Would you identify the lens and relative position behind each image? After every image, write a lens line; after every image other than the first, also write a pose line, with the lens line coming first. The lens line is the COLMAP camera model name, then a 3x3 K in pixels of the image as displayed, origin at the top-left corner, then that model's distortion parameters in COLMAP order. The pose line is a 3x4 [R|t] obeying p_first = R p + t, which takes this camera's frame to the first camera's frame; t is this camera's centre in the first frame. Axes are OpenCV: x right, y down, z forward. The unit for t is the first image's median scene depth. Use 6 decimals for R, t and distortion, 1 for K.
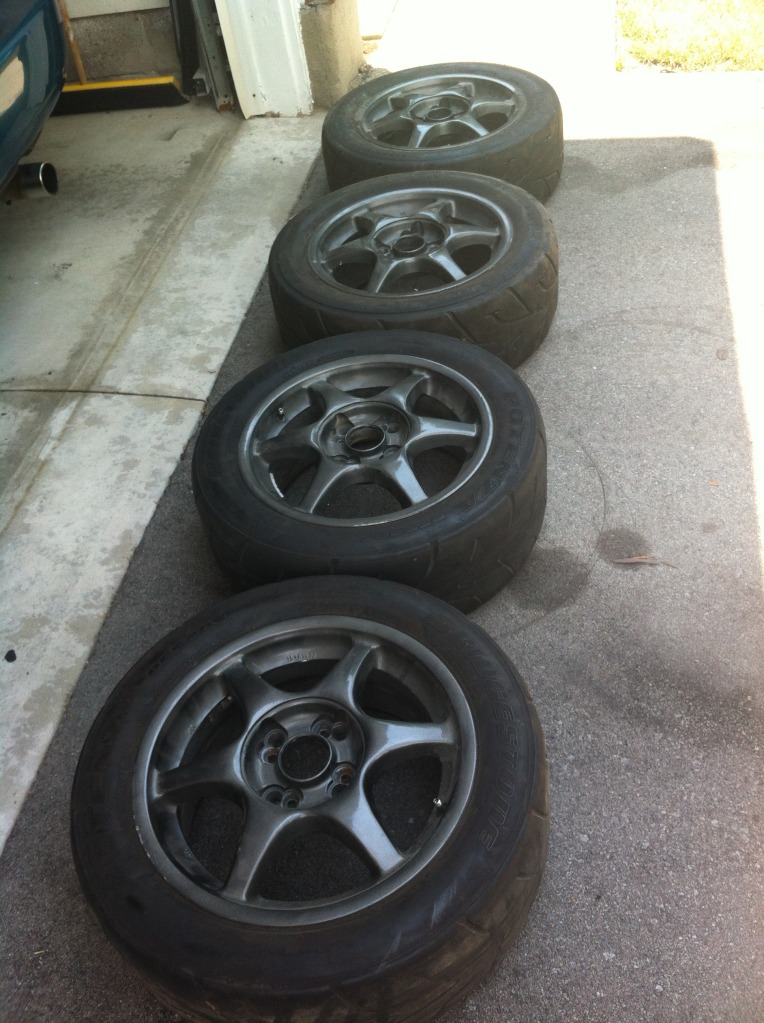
lens RADIAL K [[967.4, 0, 382.0], [0, 967.4, 511.5], [0, 0, 1]] dist [0.071803, -0.236932]
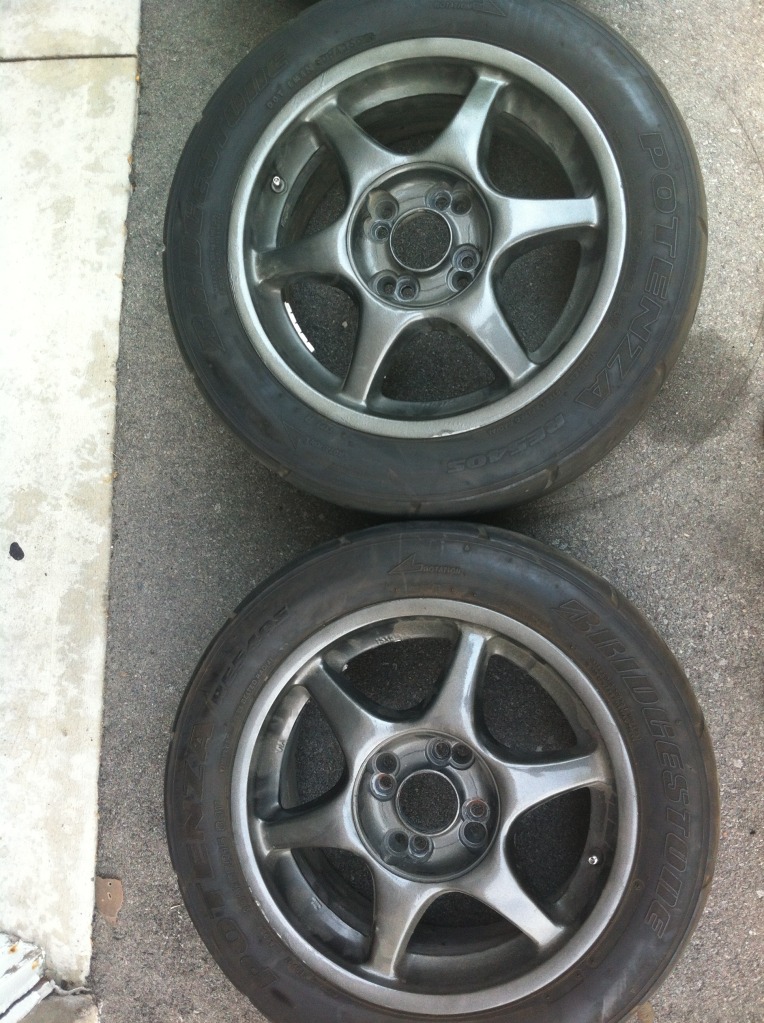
lens RADIAL K [[967.4, 0, 382.0], [0, 967.4, 511.5], [0, 0, 1]] dist [0.071803, -0.236932]
pose [[0.990646, -0.124807, -0.055165, -0.029756], [0.129981, 0.740048, 0.659875, -0.368253], [-0.041533, -0.660873, 0.749348, 0.394999]]
